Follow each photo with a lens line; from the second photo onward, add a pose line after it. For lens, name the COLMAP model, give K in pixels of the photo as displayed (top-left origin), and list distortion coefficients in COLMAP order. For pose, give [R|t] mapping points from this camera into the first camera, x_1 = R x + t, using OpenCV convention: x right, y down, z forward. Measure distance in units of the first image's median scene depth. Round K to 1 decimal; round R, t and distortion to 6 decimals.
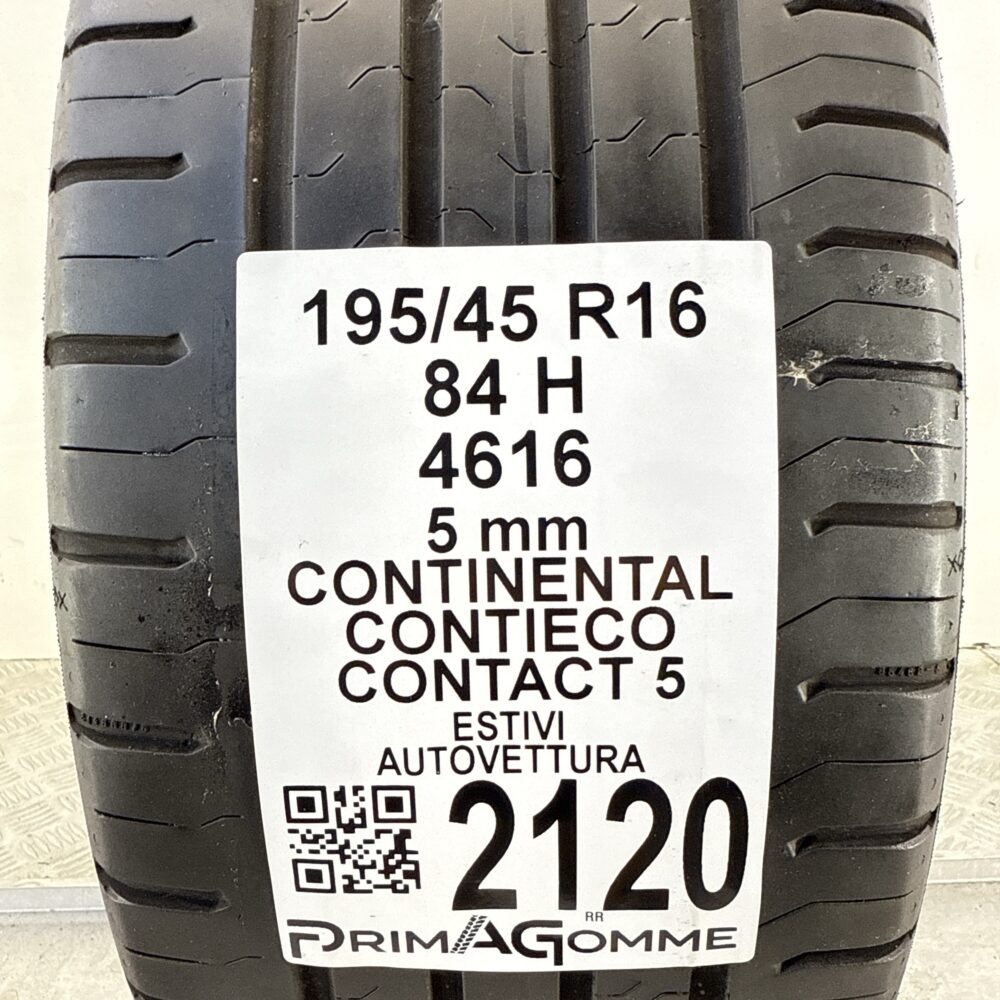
lens RADIAL K [[883.7, 0, 503.7], [0, 883.7, 502.2], [0, 0, 1]] dist [0.002024, -0.000481]
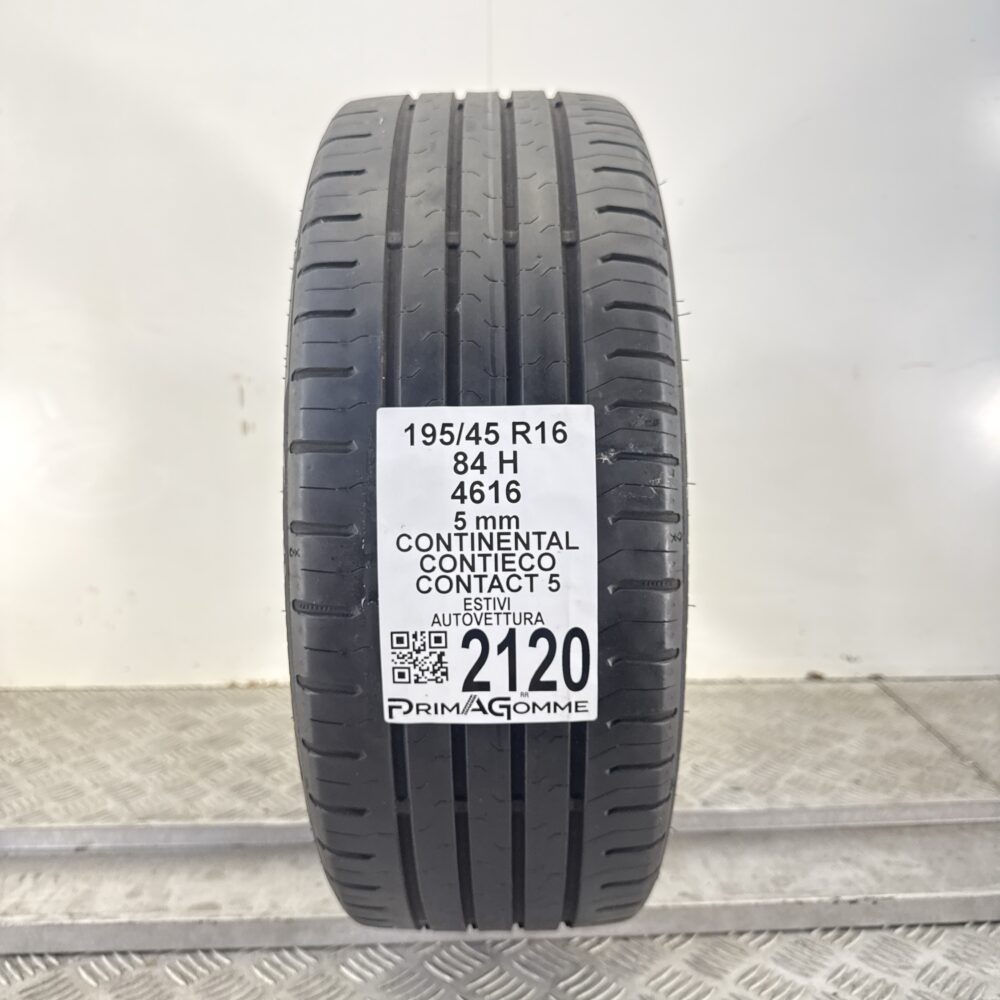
lens RADIAL K [[980.5, 0, 497.0], [0, 980.5, 500.7], [0, 0, 1]] dist [0.062148, 0.000000]
pose [[0.999976, 0.004617, 0.005227, 0.017669], [-0.004132, 0.996006, -0.089192, 0.212788], [-0.005618, 0.089168, 0.996001, -1.671622]]
